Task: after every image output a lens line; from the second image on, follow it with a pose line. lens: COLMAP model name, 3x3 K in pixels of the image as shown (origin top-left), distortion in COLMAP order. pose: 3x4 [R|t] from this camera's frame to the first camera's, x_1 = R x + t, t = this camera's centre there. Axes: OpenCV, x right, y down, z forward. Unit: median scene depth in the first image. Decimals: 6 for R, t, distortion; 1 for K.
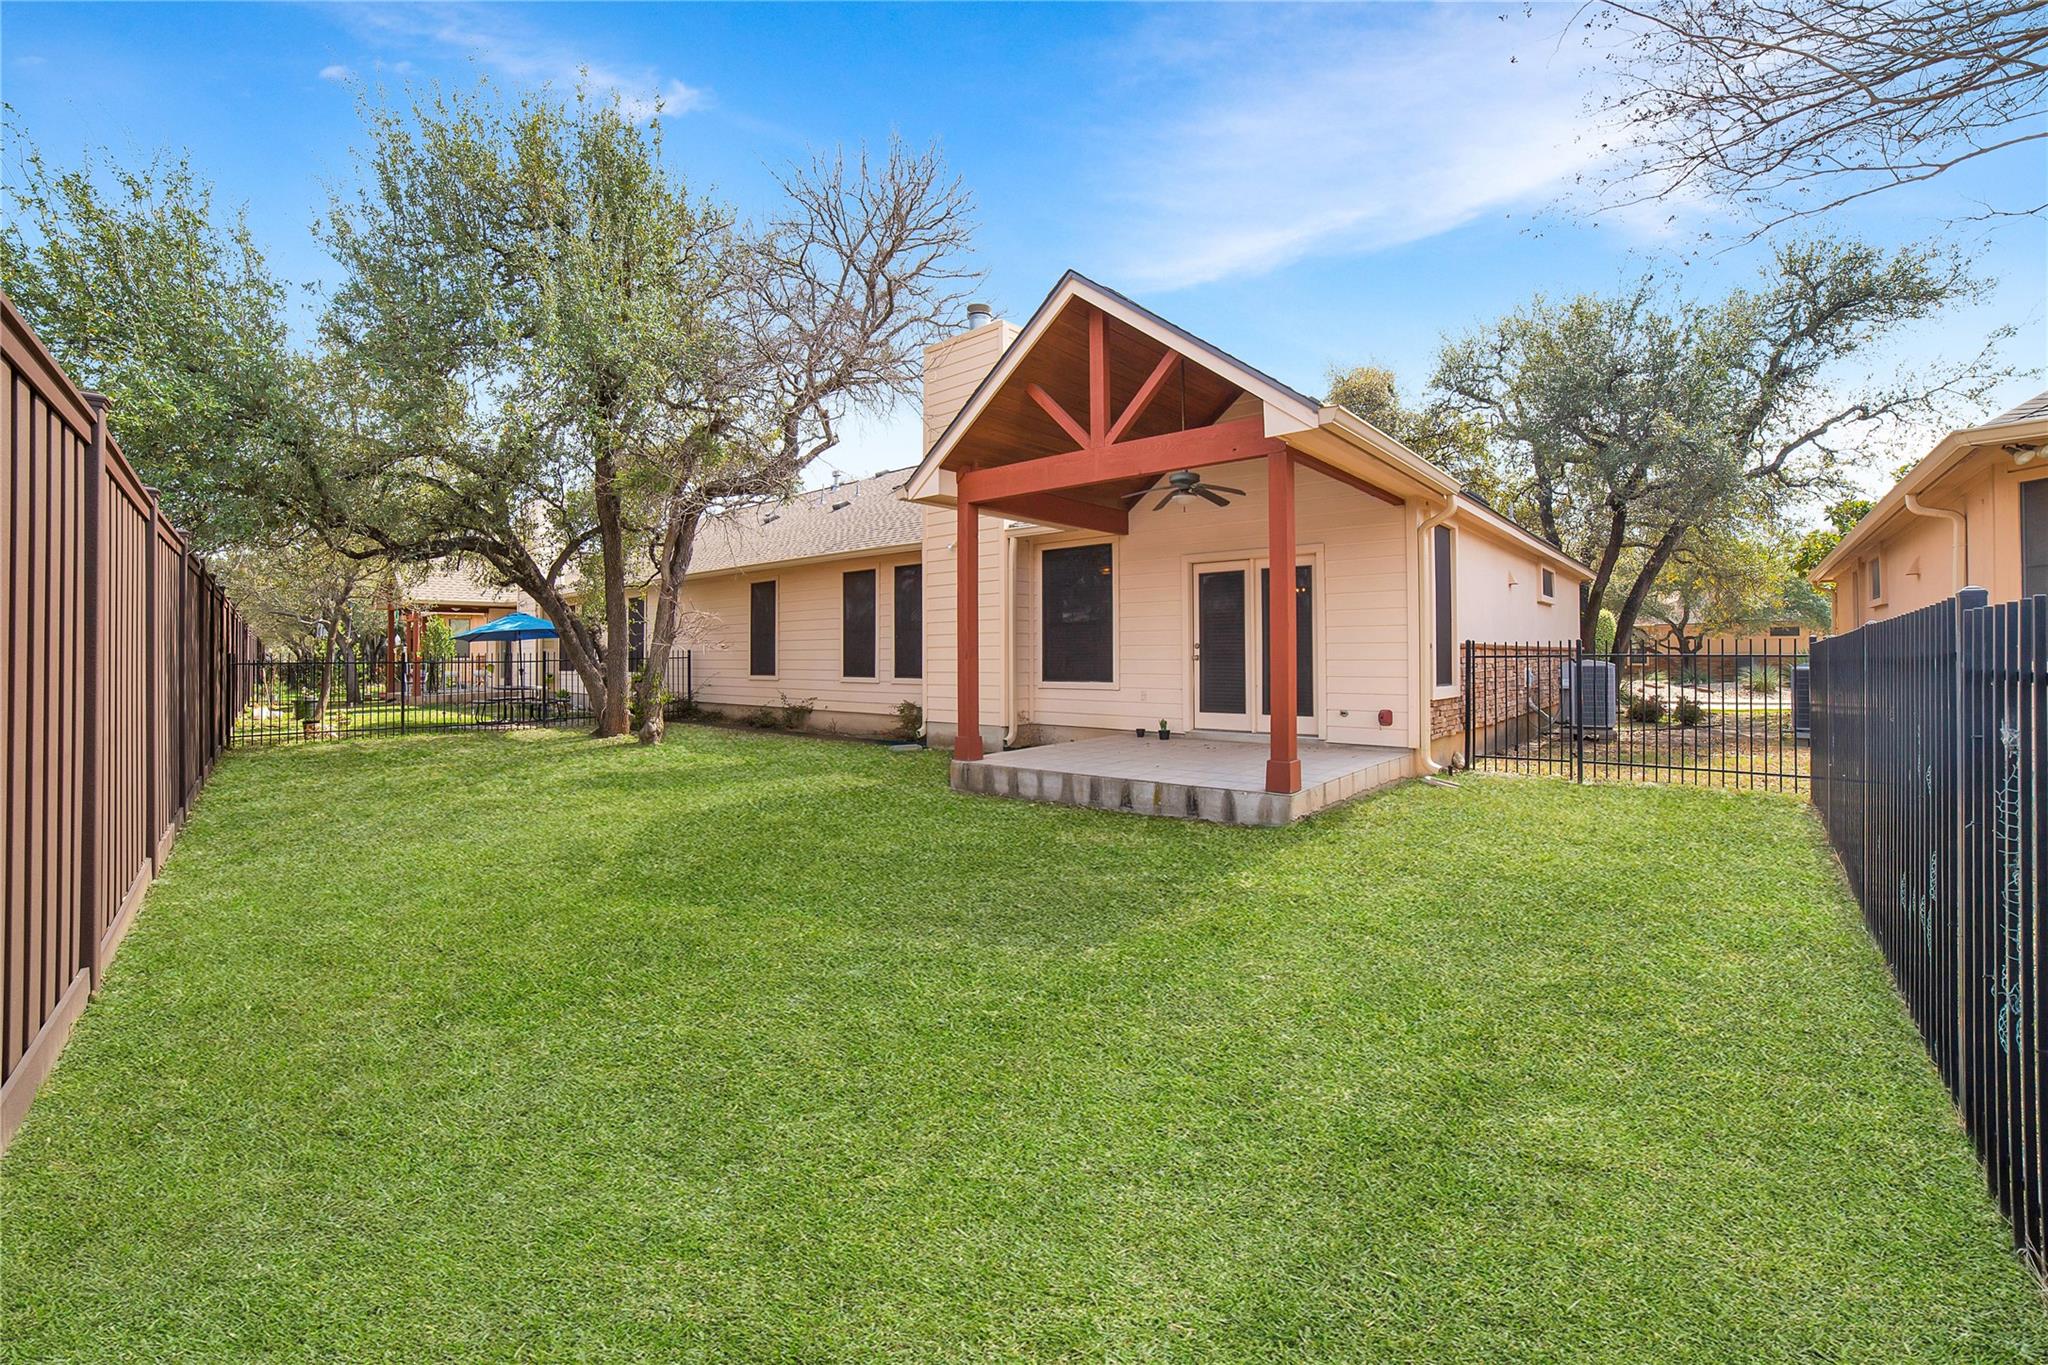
lens RADIAL K [[833.2, 0, 1024.0], [0, 833.2, 682.5], [0, 0, 1]] dist [-0.113924, 0.052292]
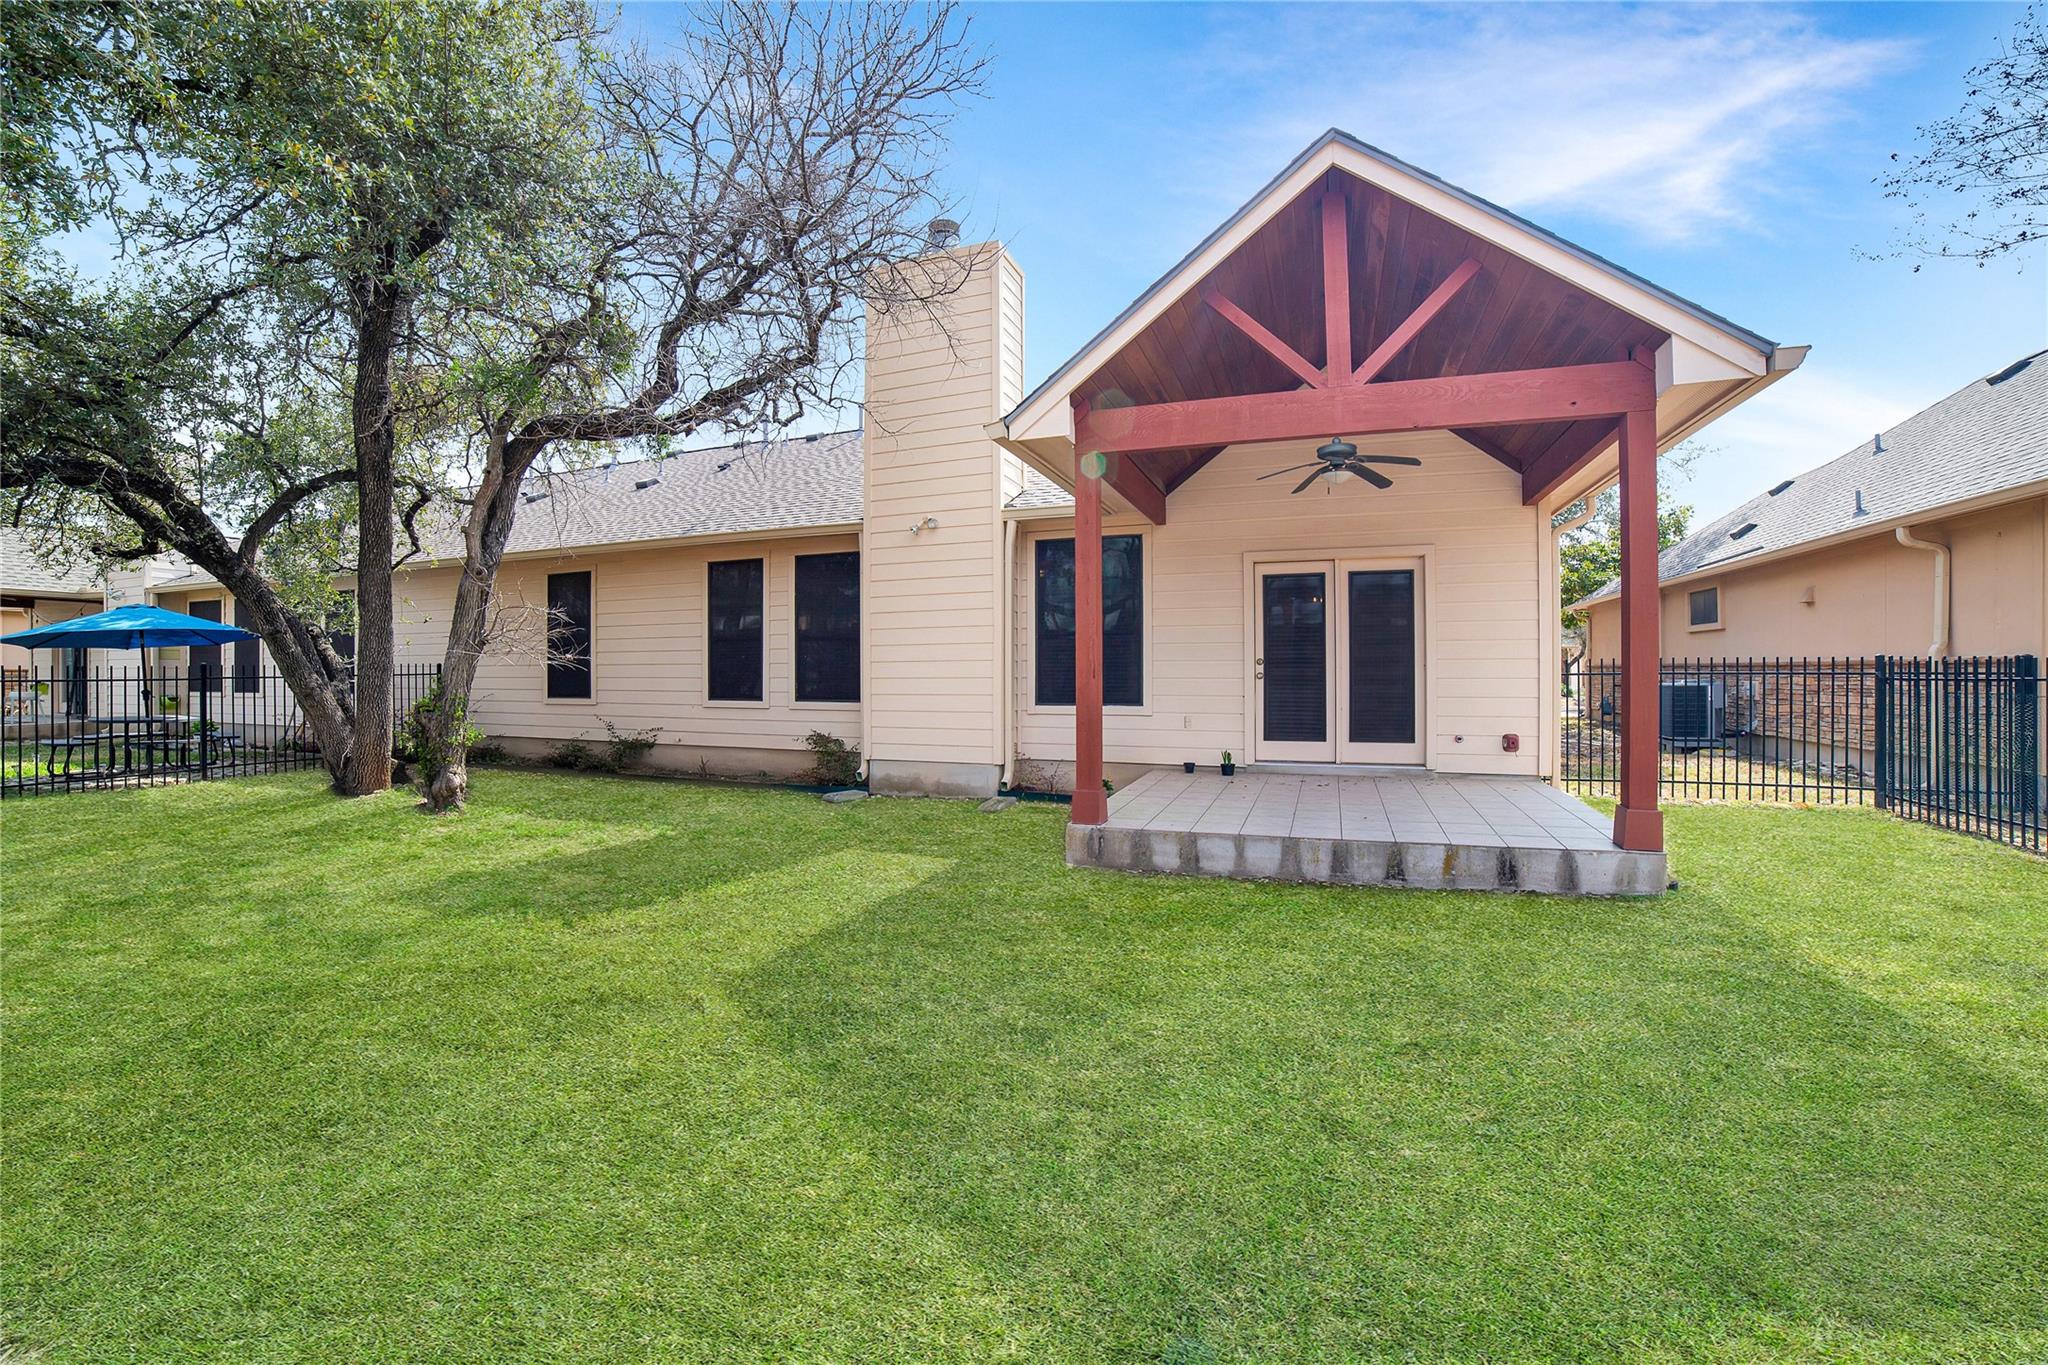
lens RADIAL K [[833.2, 0, 1024.0], [0, 833.2, 682.5], [0, 0, 1]] dist [-0.113924, 0.052292]
pose [[0.943125, -0.003123, 0.332424, -0.239117], [0.009671, 0.999790, -0.018045, -0.007954], [-0.332298, 0.020234, 0.942957, 0.246420]]
